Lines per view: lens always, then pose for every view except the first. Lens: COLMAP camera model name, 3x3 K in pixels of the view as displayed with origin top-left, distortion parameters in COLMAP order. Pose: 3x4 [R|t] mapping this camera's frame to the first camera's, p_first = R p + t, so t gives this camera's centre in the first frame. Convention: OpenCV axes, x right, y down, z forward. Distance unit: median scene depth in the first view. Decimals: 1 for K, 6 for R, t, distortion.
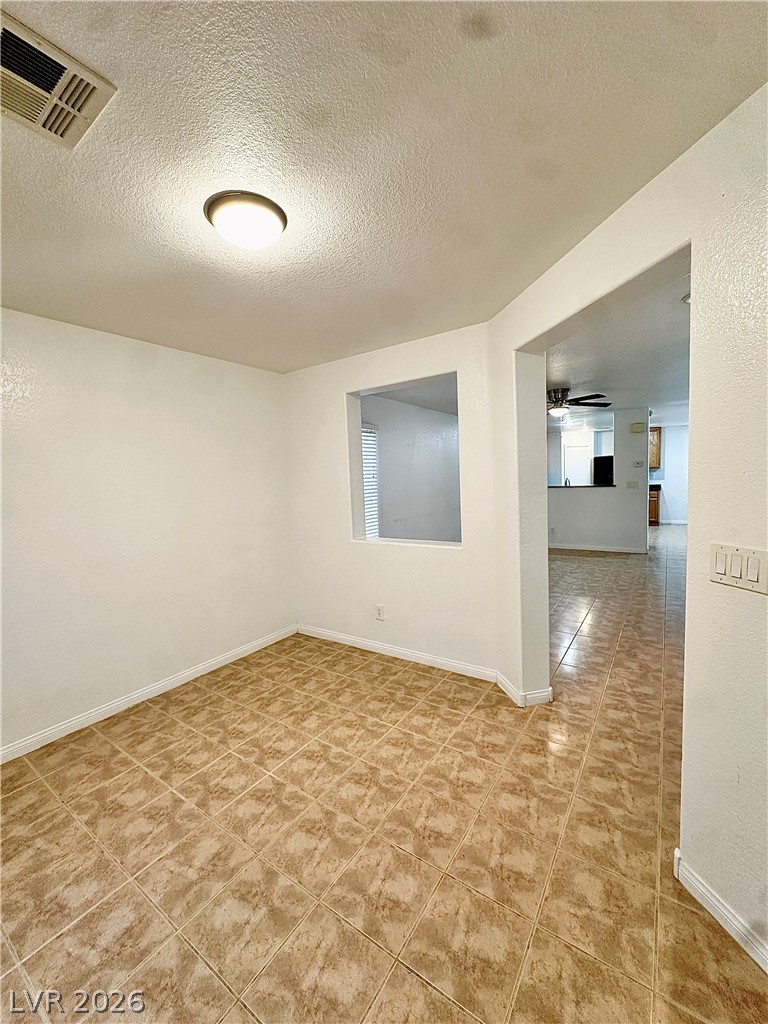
lens RADIAL K [[409.1, 0, 385.0], [0, 409.1, 511.2], [0, 0, 1]] dist [-0.007730, 0.001468]
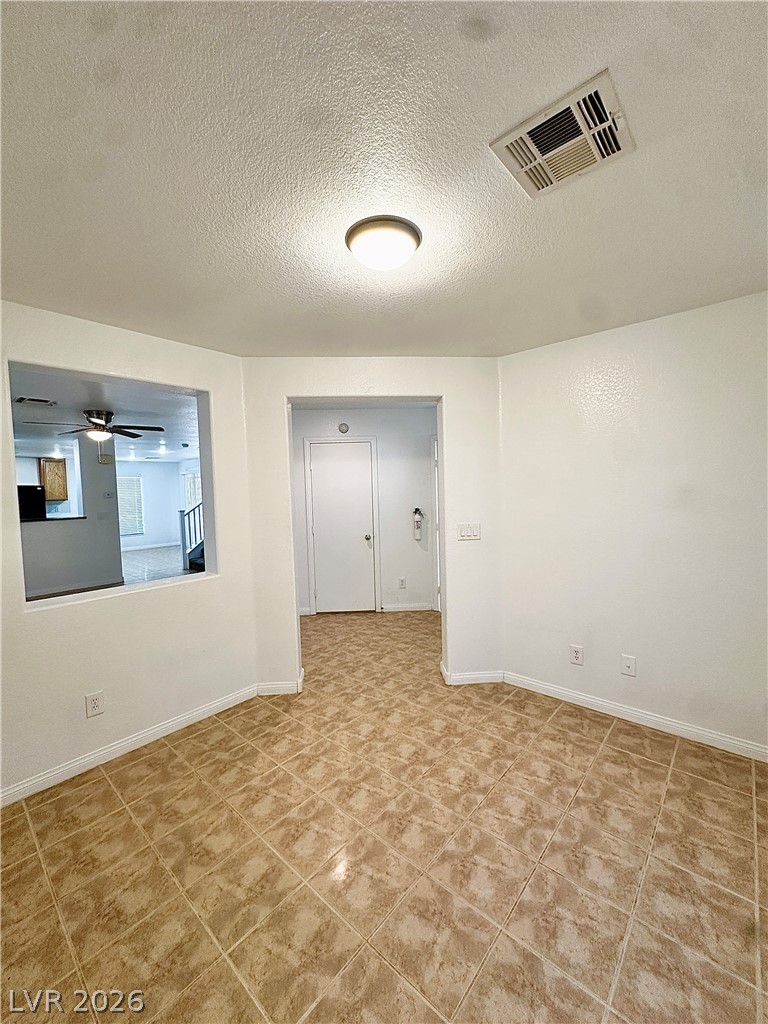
lens RADIAL K [[409.1, 0, 385.2], [0, 409.1, 511.4], [0, 0, 1]] dist [-0.007730, 0.001468]
pose [[0.118058, -0.015175, 0.992891, -0.957013], [0.102148, 0.994765, 0.003058, -0.029535], [-0.987739, 0.101061, 0.118990, 0.656889]]
